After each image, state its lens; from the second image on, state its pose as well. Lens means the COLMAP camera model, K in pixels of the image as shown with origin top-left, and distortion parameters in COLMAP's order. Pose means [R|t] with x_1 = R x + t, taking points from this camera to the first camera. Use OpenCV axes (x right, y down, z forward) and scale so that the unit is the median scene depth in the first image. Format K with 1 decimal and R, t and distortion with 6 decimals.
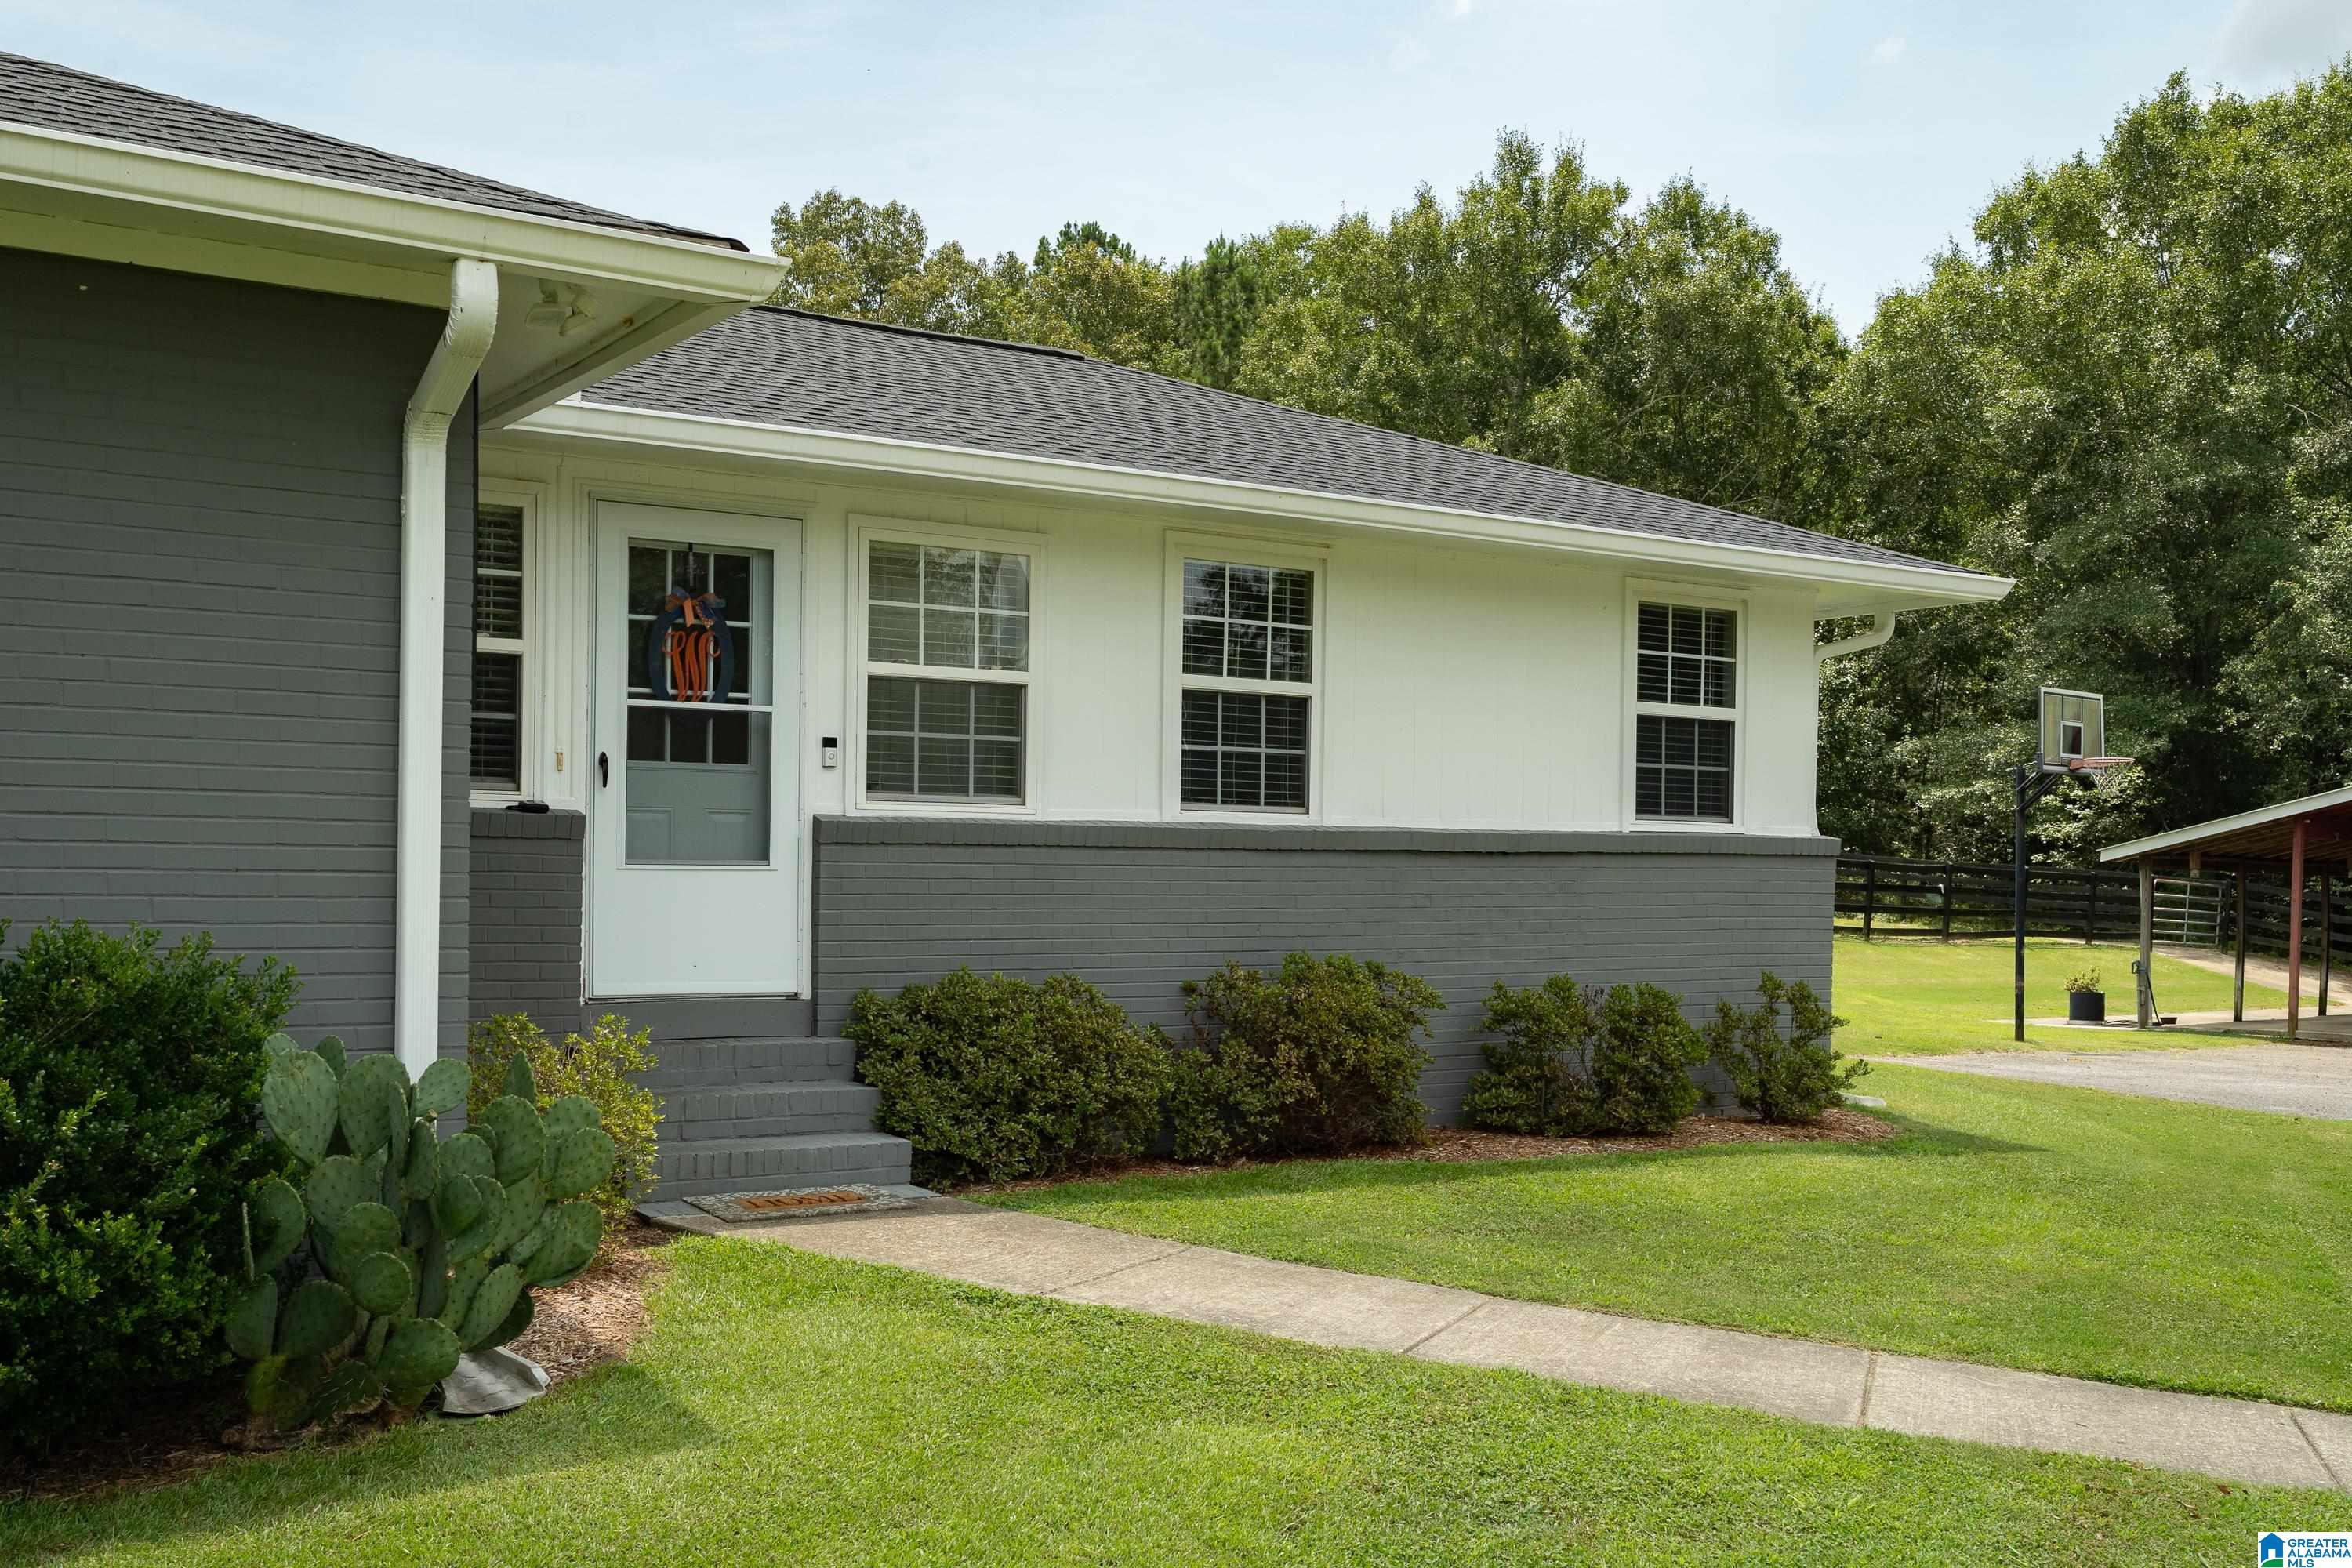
lens RADIAL K [[2278.3, 0, 1125.9], [0, 2278.3, 948.8], [0, 0, 1]] dist [-0.000519, 0.021851]
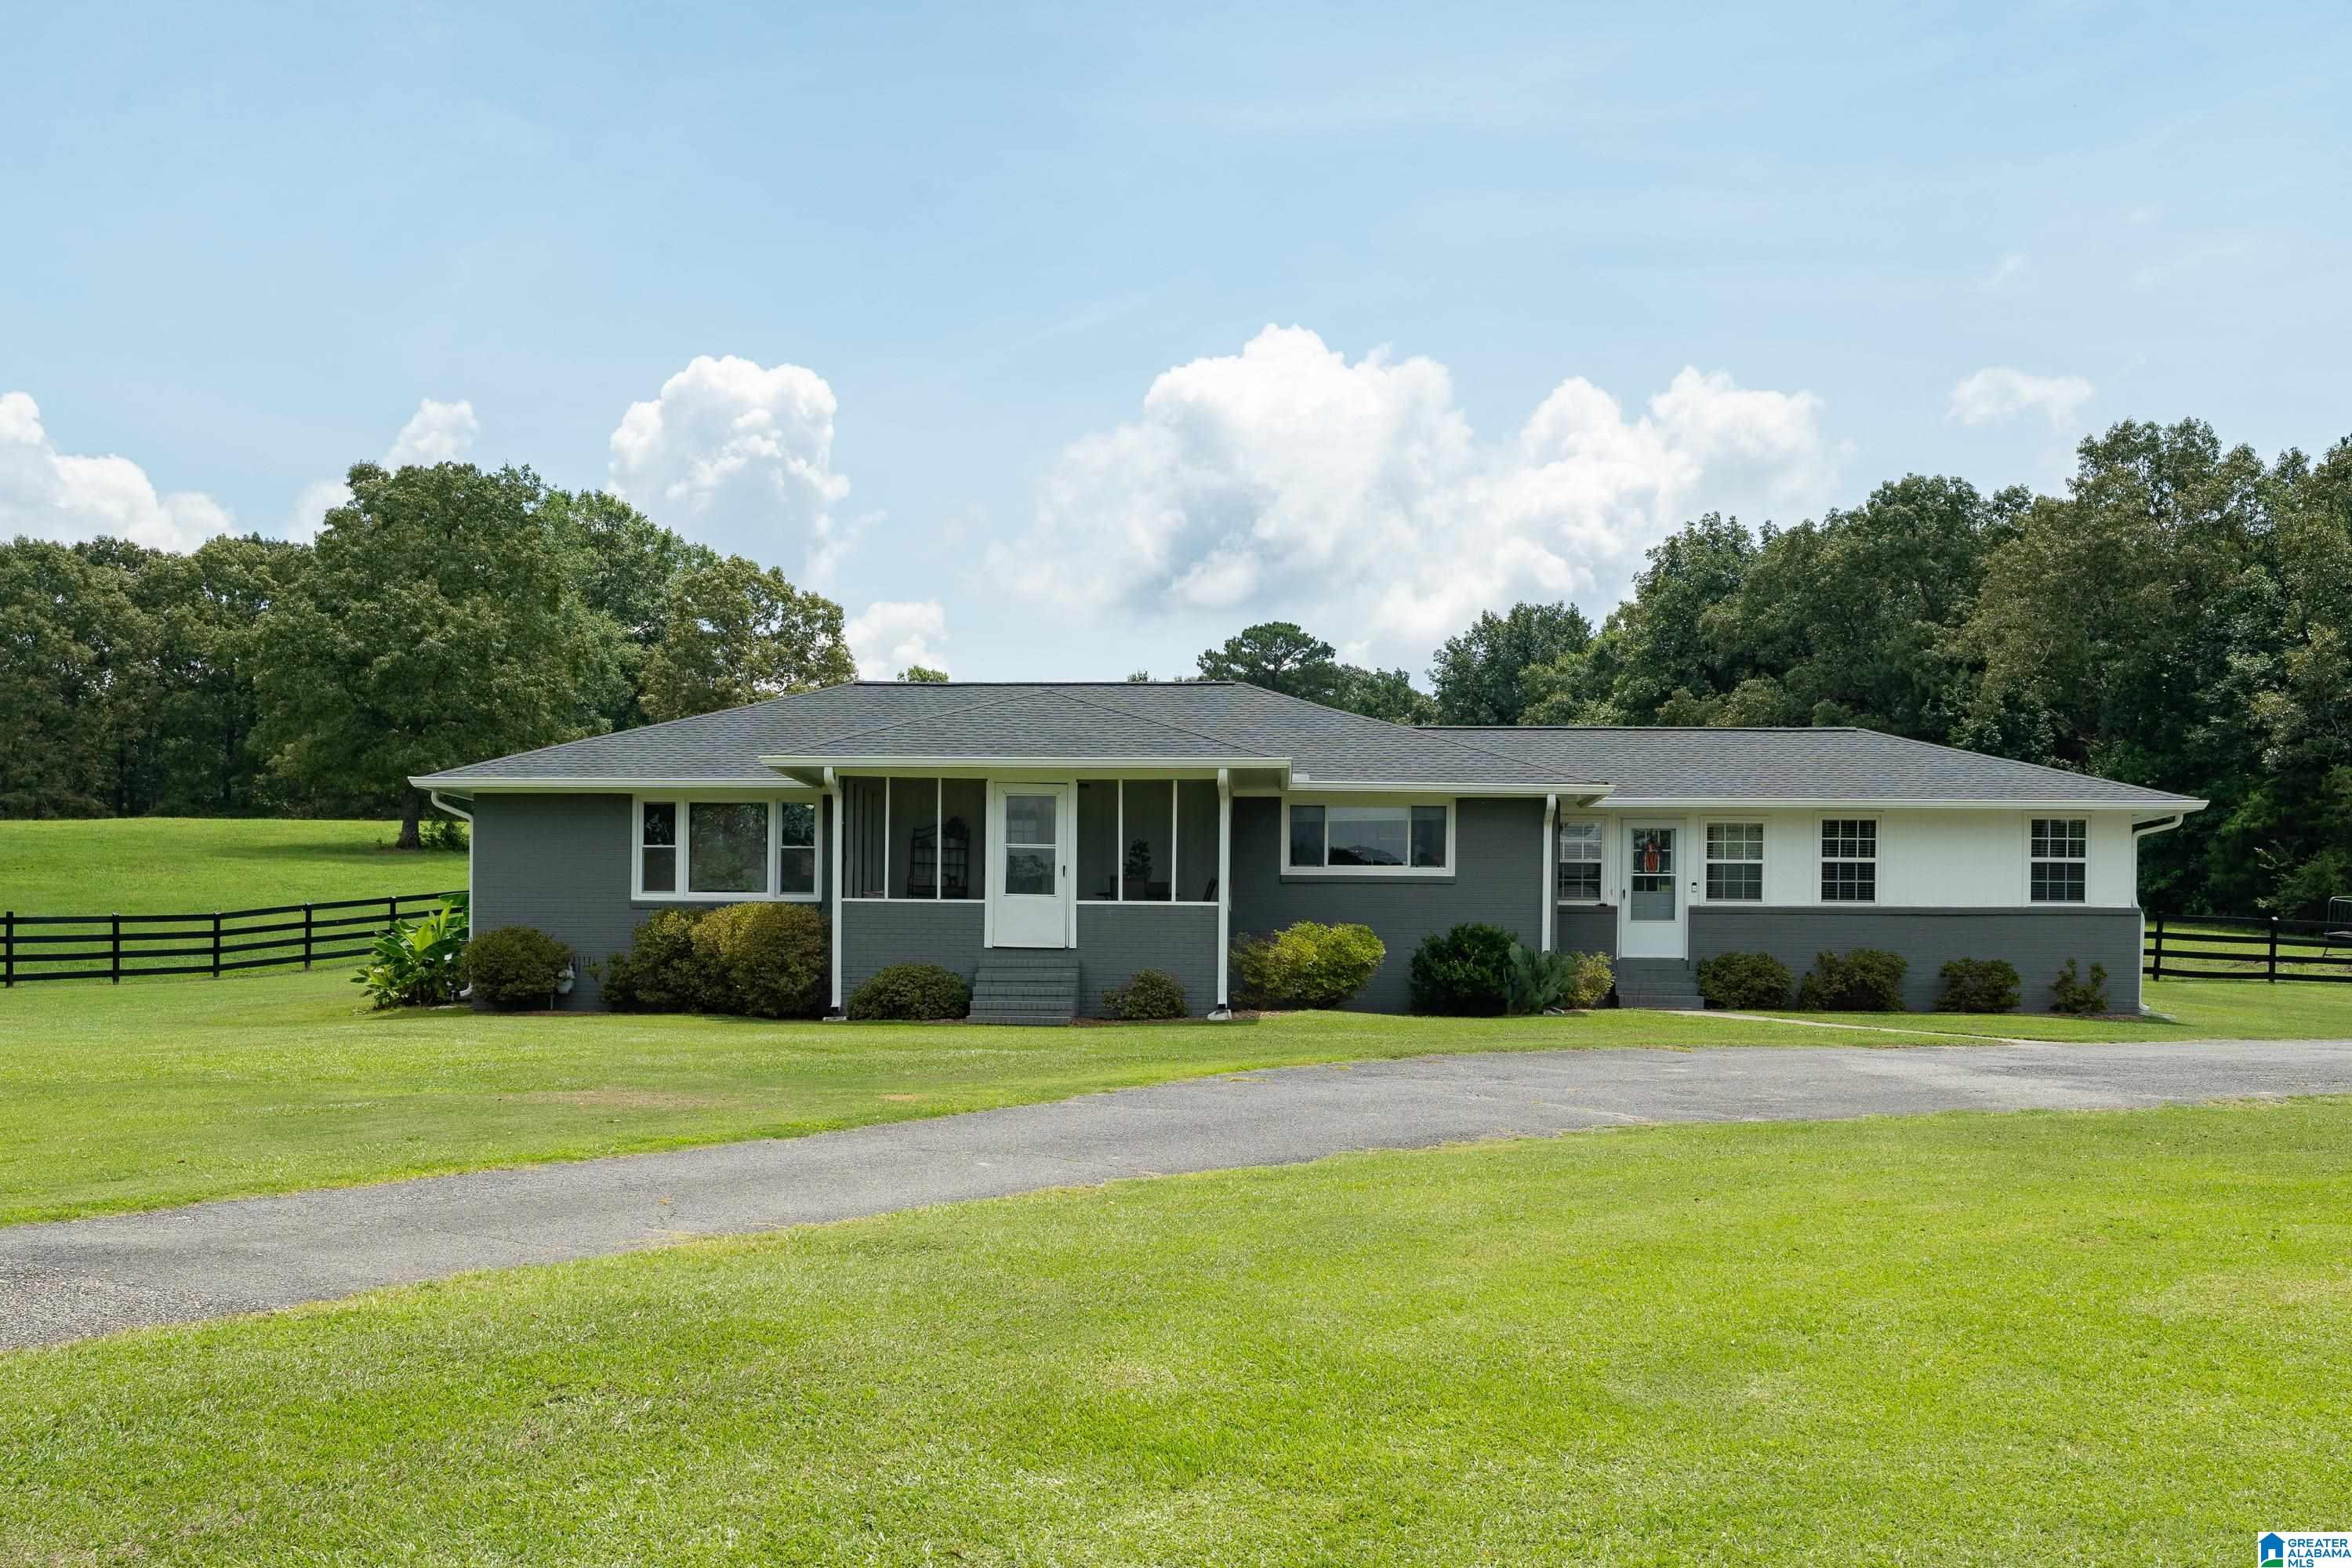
lens RADIAL K [[2501.4, 0, 1176.0], [0, 2501.4, 784.0], [0, 0, 1]] dist [0.010151, 0.019824]
pose [[0.830137, -0.057349, -0.554603, 1.004255], [-0.017374, 0.991552, -0.128537, 0.194963], [0.557289, 0.116339, 0.822128, -1.926374]]
